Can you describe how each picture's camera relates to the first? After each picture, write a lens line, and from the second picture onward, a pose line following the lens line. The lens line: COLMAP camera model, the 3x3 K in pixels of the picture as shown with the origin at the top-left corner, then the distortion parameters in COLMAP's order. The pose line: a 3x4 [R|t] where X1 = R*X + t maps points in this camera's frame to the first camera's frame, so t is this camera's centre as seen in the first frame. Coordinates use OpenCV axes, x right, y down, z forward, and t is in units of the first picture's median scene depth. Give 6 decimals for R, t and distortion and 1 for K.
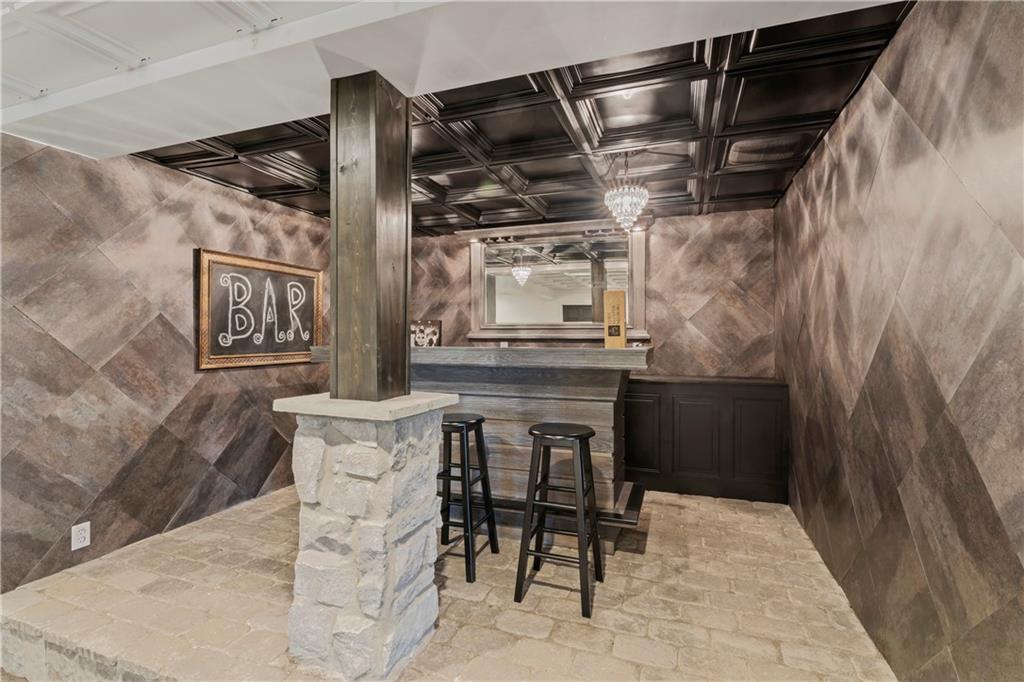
lens RADIAL K [[473.9, 0, 511.3], [0, 473.9, 337.3], [0, 0, 1]] dist [0.001516, 0.000139]
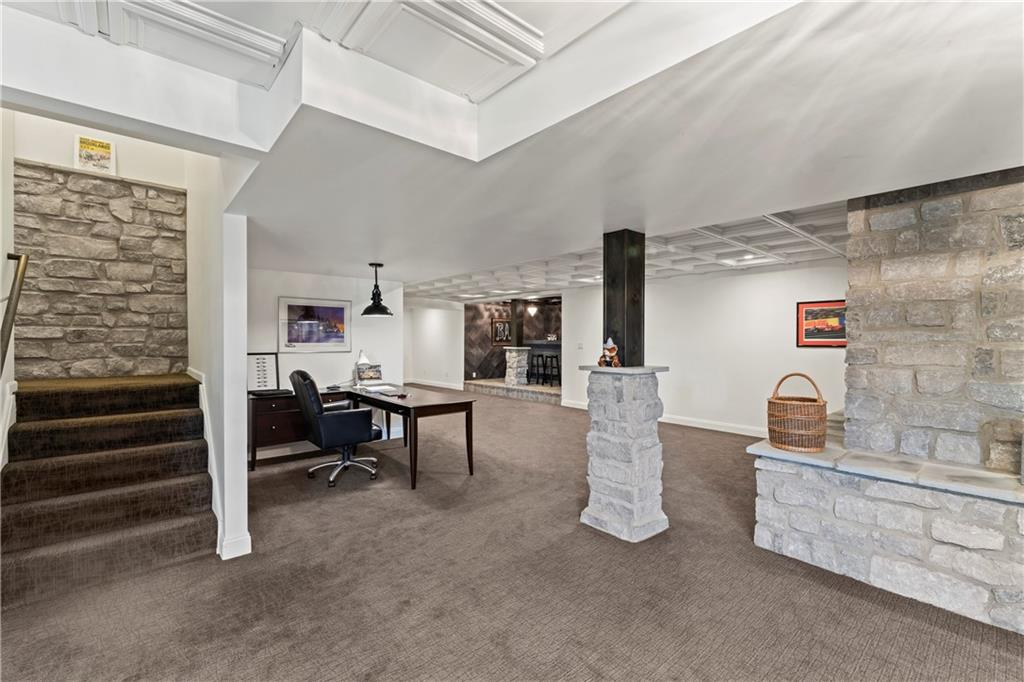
lens RADIAL K [[445.8, 0, 512.0], [0, 445.8, 341.0], [0, 0, 1]] dist [-0.000009, 0.000000]
pose [[0.871535, 0.002769, -0.490325, 1.591295], [-0.003458, 0.999994, -0.000501, 0.030817], [0.490320, 0.002132, 0.871540, -2.618817]]
